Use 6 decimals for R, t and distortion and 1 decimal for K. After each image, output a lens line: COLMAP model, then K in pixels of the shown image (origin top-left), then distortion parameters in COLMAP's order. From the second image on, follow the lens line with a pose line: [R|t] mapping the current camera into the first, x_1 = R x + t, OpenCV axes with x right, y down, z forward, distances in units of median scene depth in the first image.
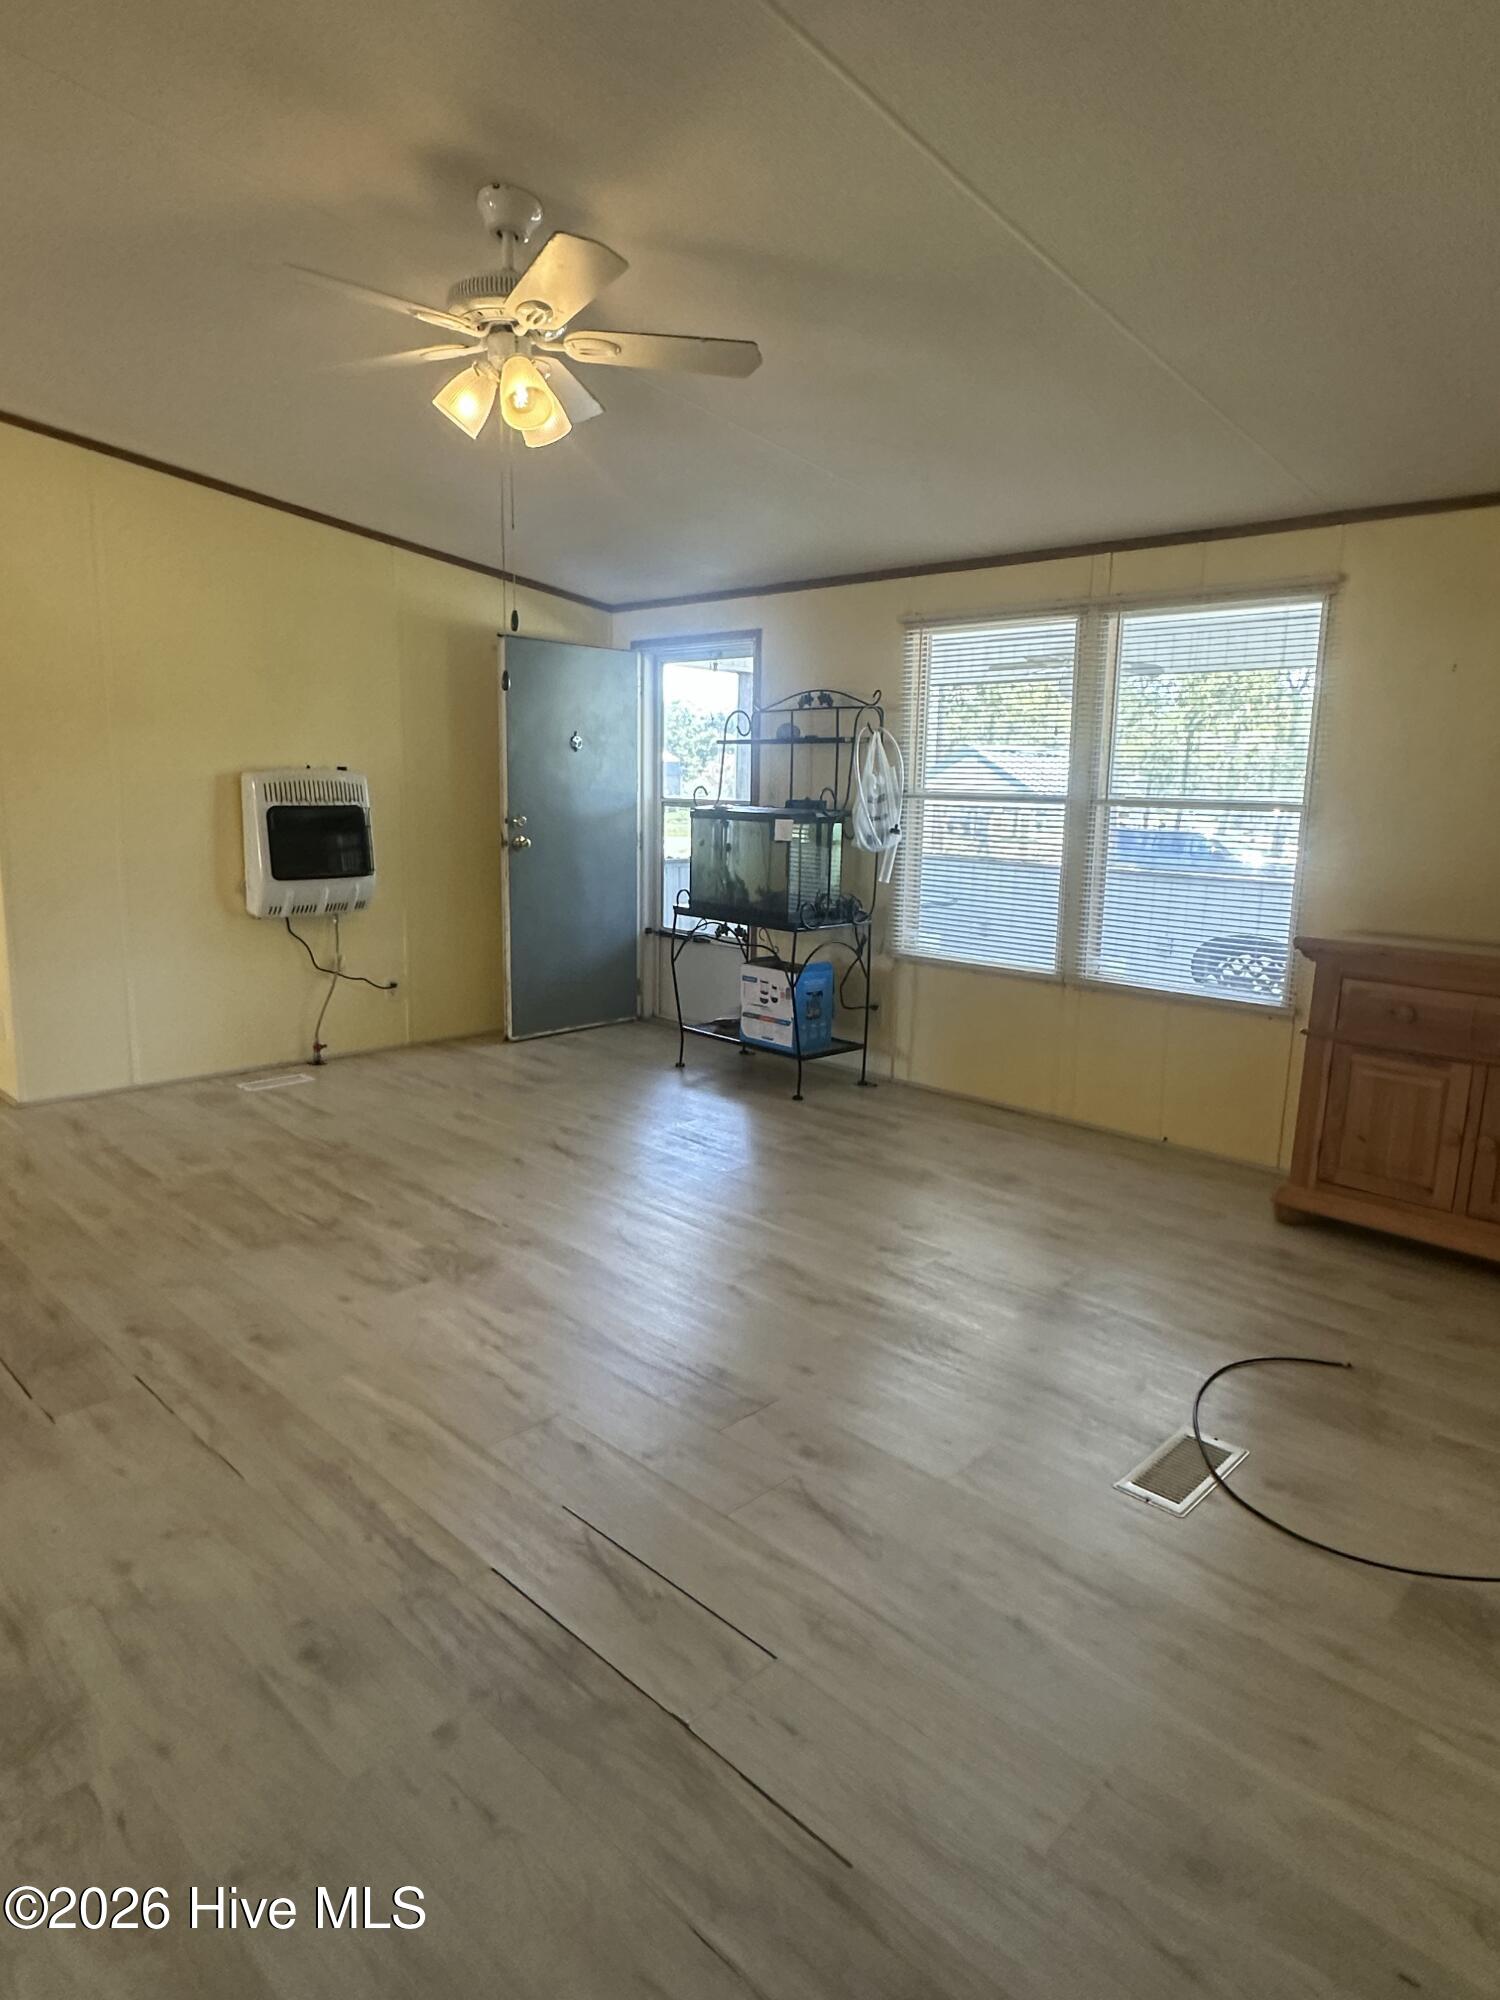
lens RADIAL K [[1189.3, 0, 748.8], [0, 1189.3, 998.8], [0, 0, 1]] dist [-0.012092, -0.002560]
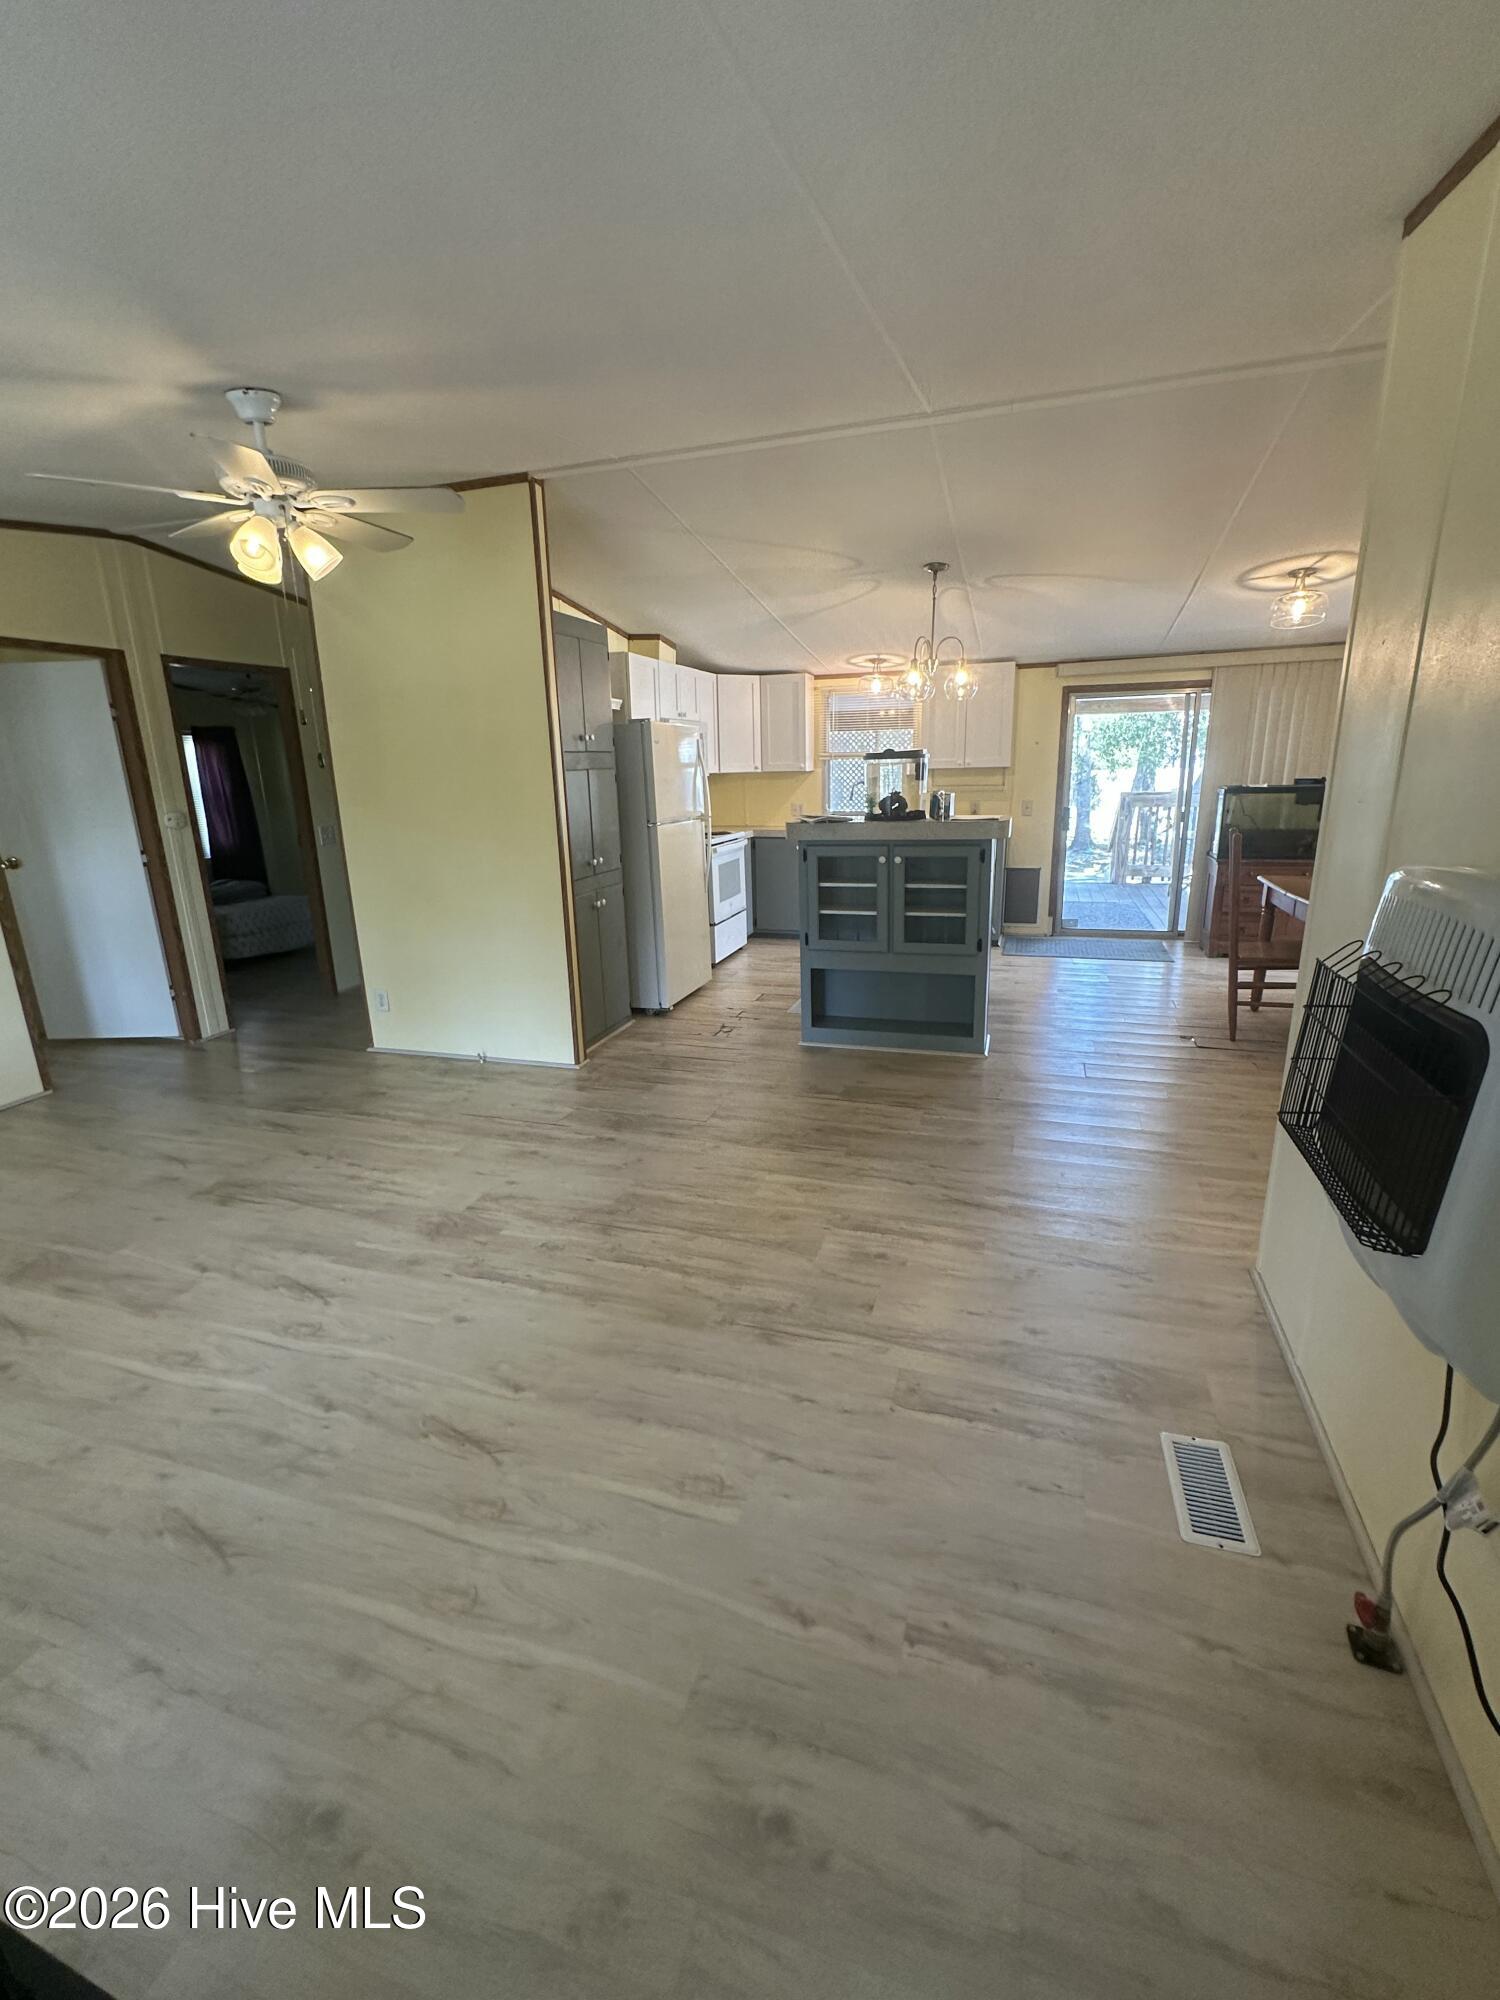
lens RADIAL K [[873.3, 0, 750.8], [0, 873.3, 999.2], [0, 0, 1]] dist [-0.002951, 0.000185]
pose [[-0.895137, 0.122747, -0.428560, -0.132247], [-0.072142, 0.908787, 0.410976, -0.325467], [0.439916, 0.398797, -0.804633, 1.482304]]
